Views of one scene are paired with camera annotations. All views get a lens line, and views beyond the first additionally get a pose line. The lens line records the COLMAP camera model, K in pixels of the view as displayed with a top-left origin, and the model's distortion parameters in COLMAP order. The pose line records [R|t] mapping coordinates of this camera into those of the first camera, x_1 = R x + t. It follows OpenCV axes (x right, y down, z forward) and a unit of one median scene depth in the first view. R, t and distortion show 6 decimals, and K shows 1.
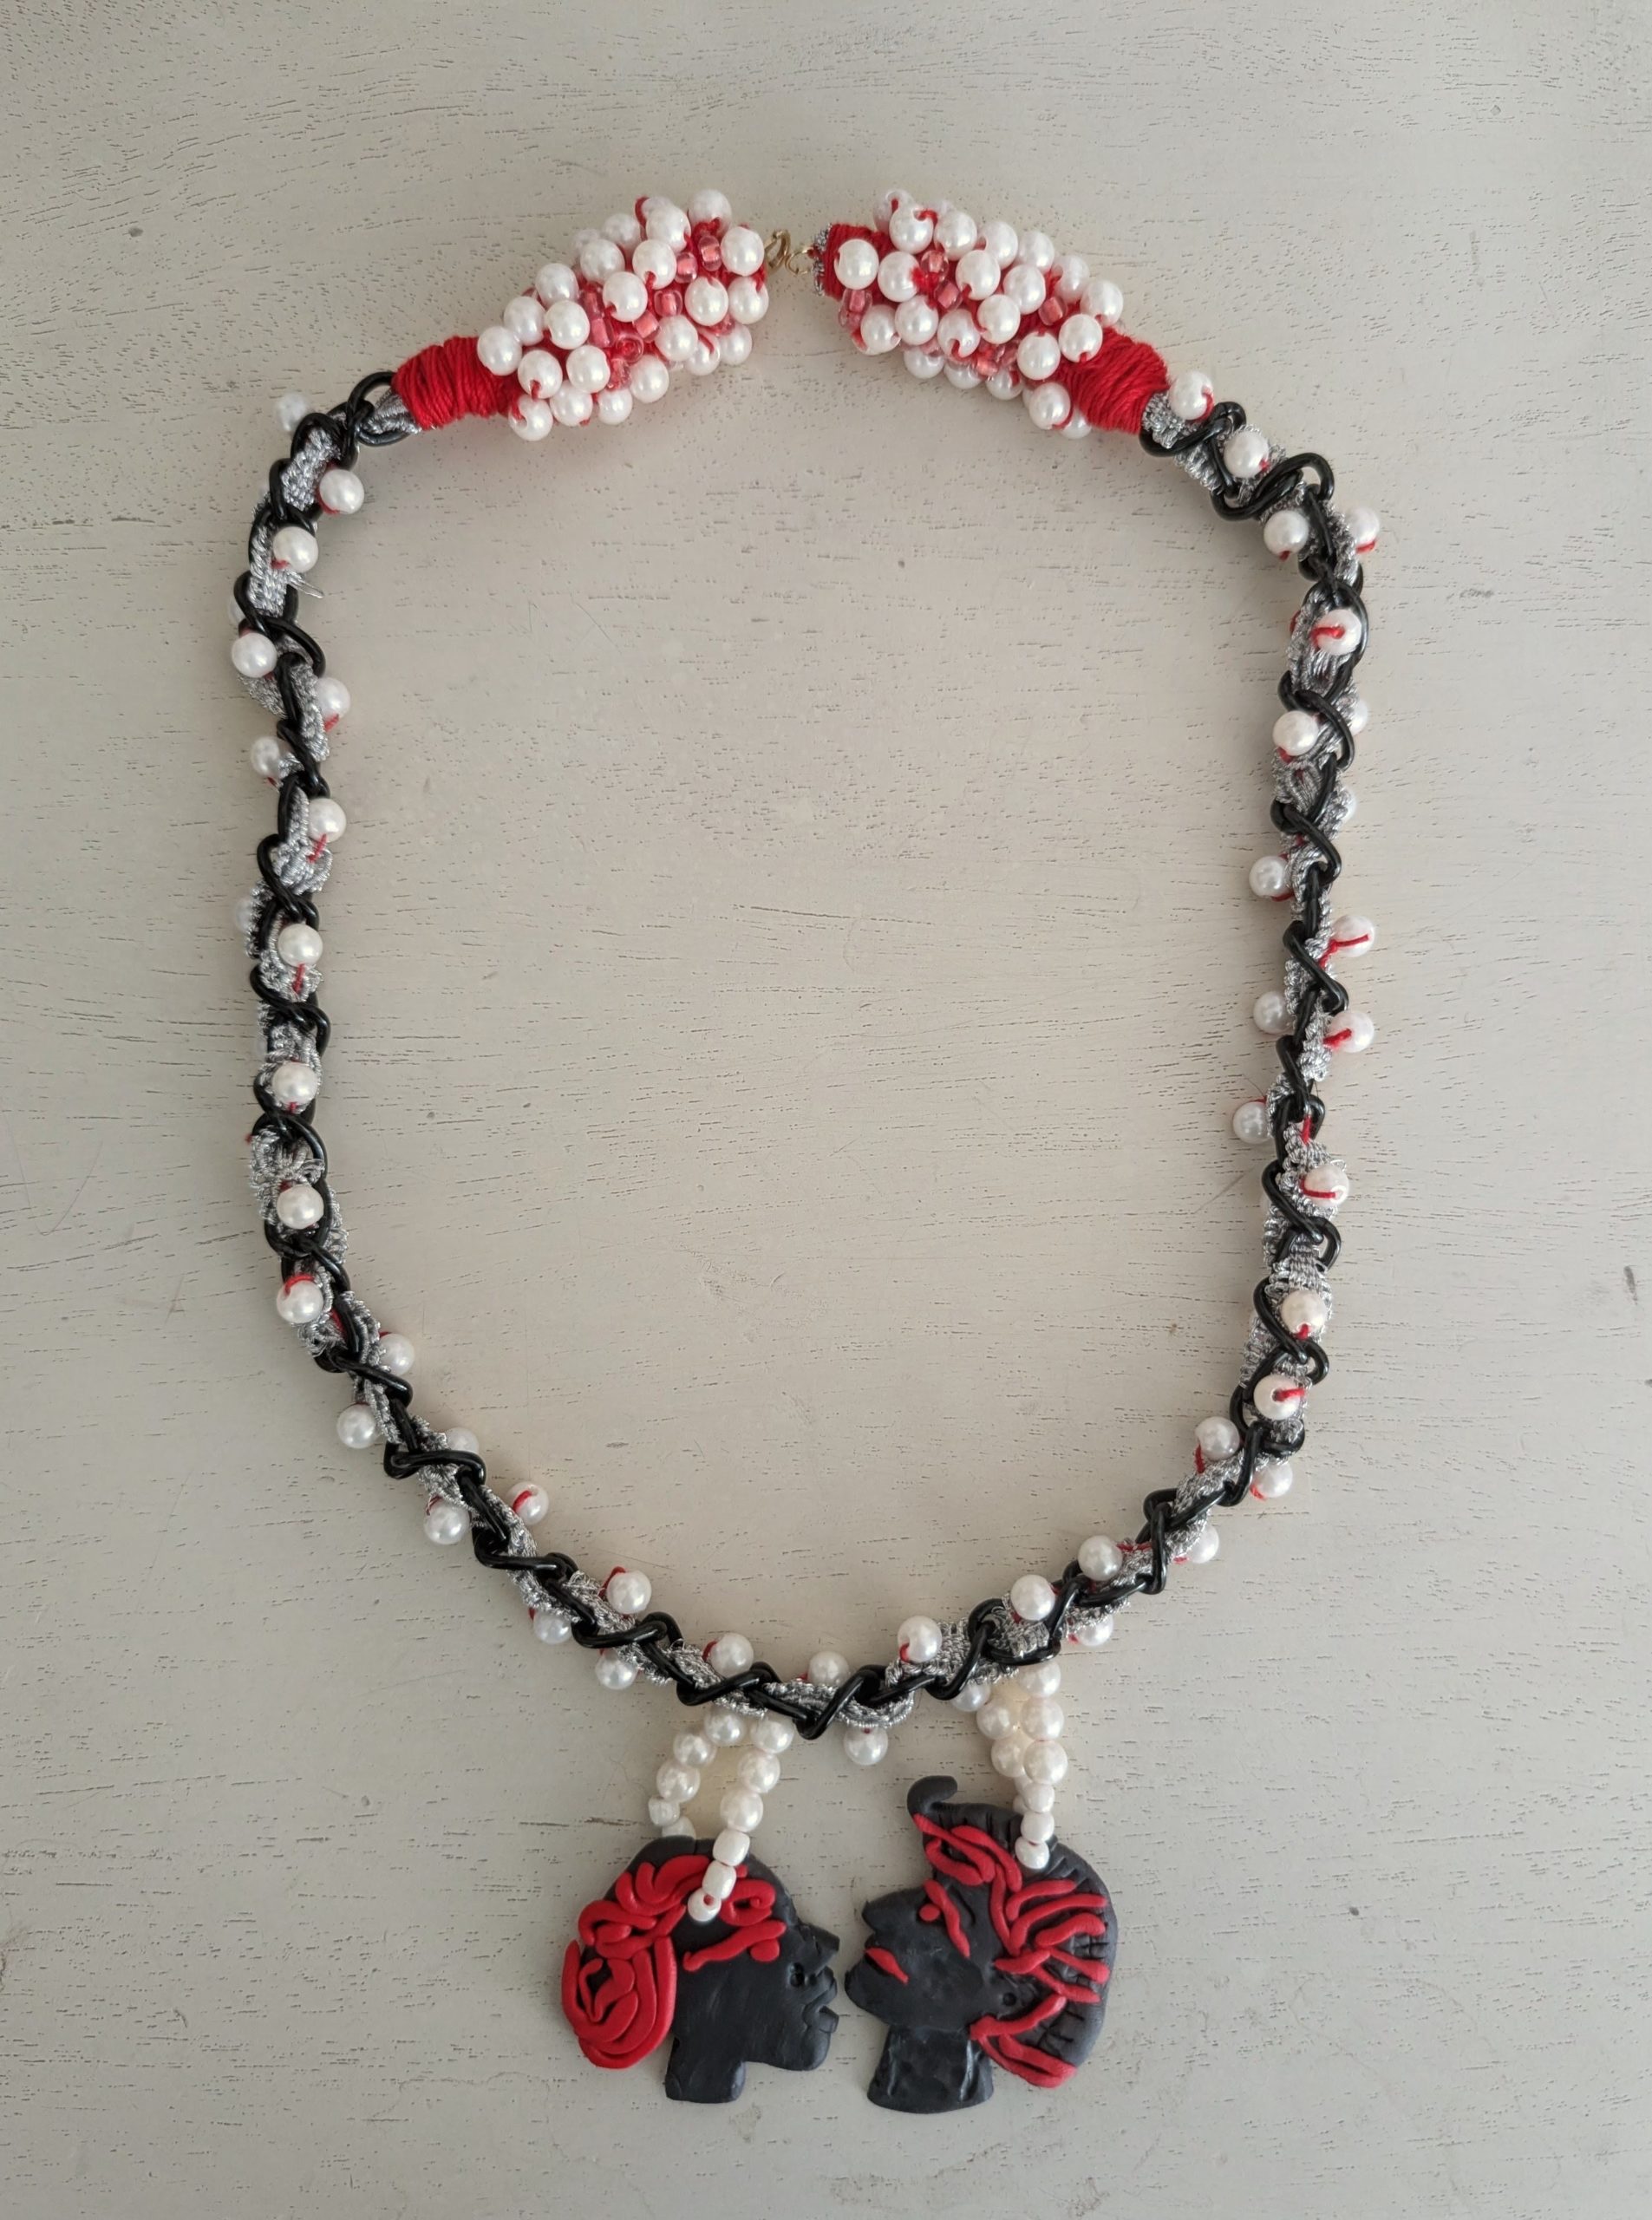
lens RADIAL K [[1550.4, 0, 826.5], [0, 1550.4, 1110.8], [0, 0, 1]] dist [-0.009142, -0.003536]
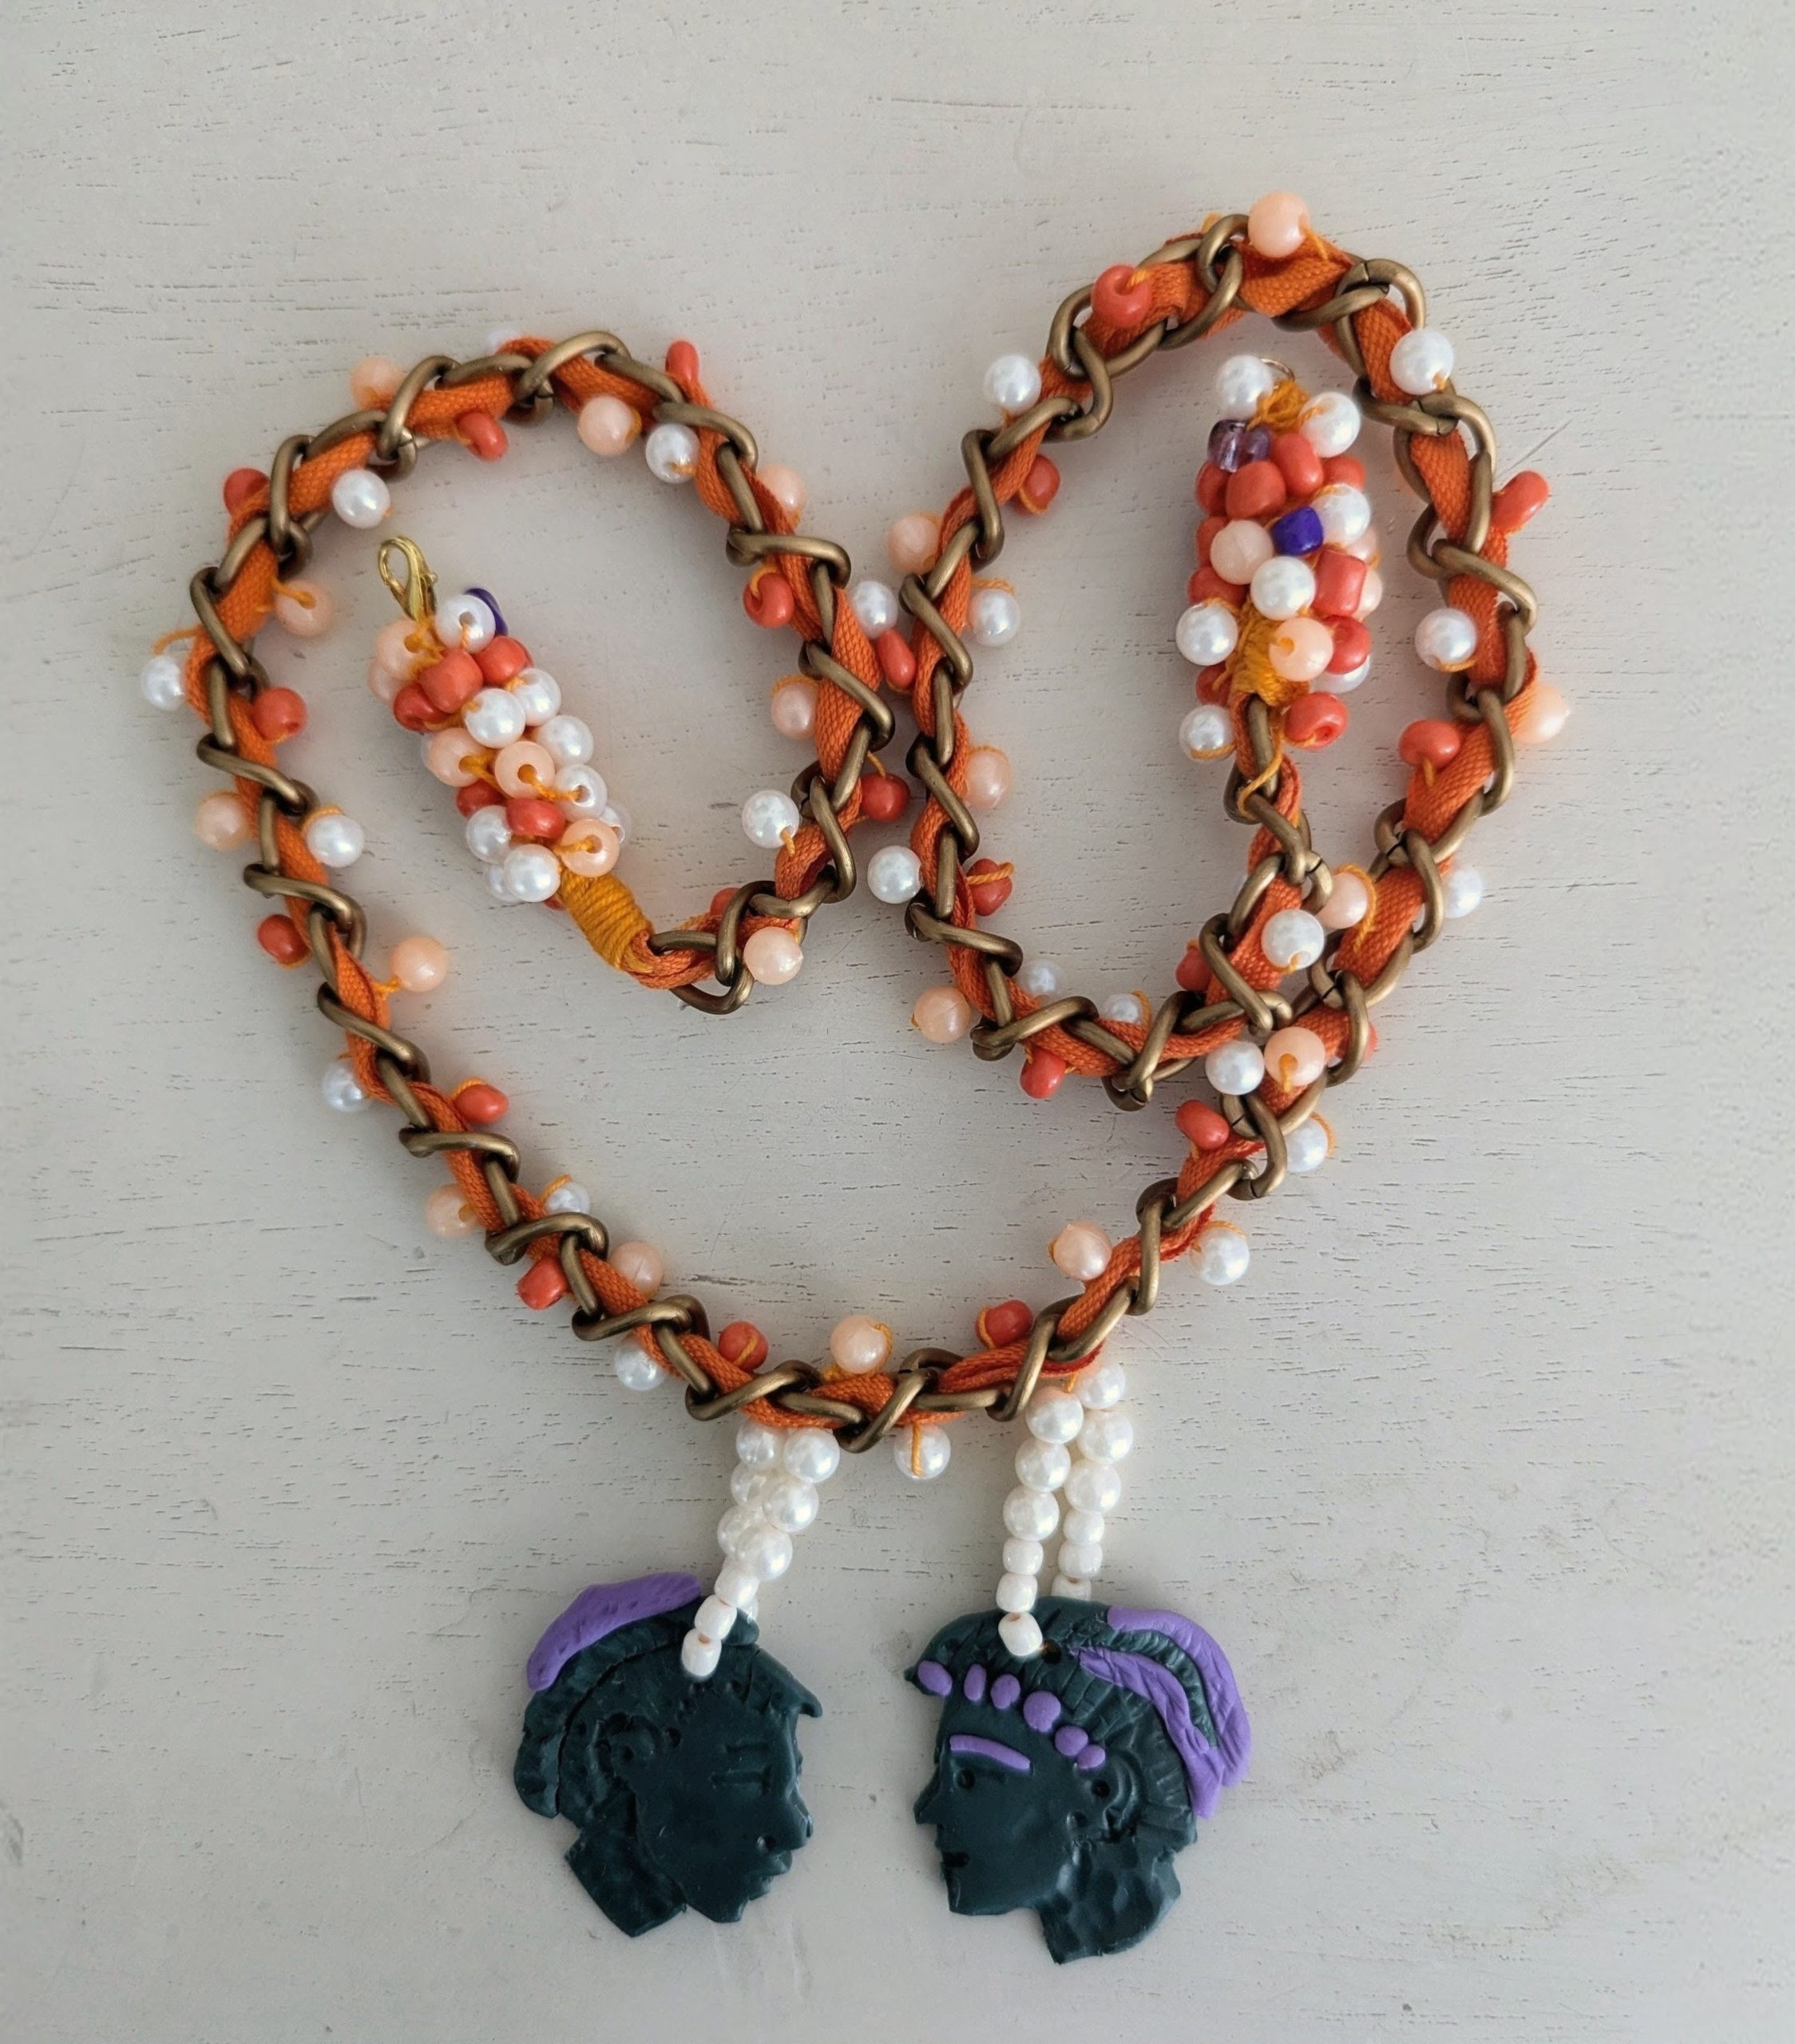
lens RADIAL K [[1613.0, 0, 899.8], [0, 1613.0, 1022.0], [0, 0, 1]] dist [-0.024079, -0.000057]
pose [[0.997958, -0.006626, -0.063533, 0.005068], [0.028302, 0.937517, 0.346788, 0.051417], [0.057265, -0.347878, 0.935789, 0.274478]]
